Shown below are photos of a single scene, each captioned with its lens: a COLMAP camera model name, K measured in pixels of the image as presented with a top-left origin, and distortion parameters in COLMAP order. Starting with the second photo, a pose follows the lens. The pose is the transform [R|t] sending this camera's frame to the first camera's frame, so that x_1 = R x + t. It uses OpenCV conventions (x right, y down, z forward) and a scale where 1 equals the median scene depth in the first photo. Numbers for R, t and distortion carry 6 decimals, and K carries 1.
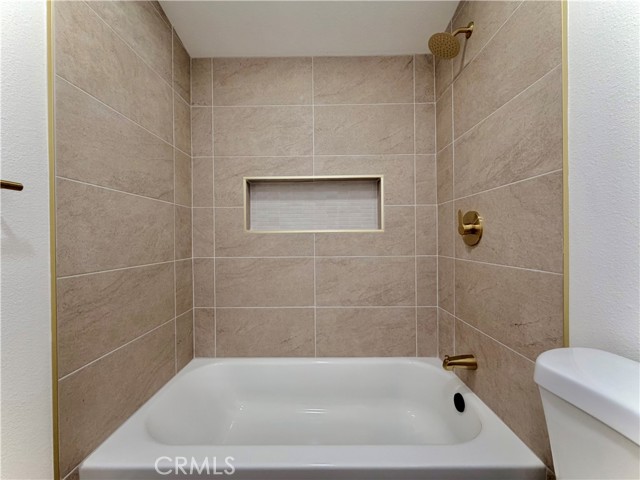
lens RADIAL K [[256.0, 0, 319.0], [0, 256.0, 239.3], [0, 0, 1]] dist [-0.001922, 0.000915]
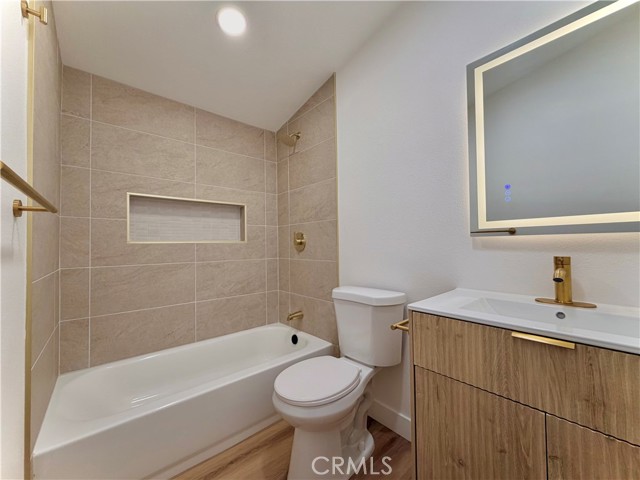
lens RADIAL K [[256.0, 0, 317.5], [0, 256.0, 239.2], [0, 0, 1]] dist [-0.001922, 0.000915]
pose [[0.749702, 0.015220, 0.661601, -0.407846], [0.009153, 0.999401, -0.033363, 0.001736], [-0.661712, 0.031068, 0.749114, -0.360111]]
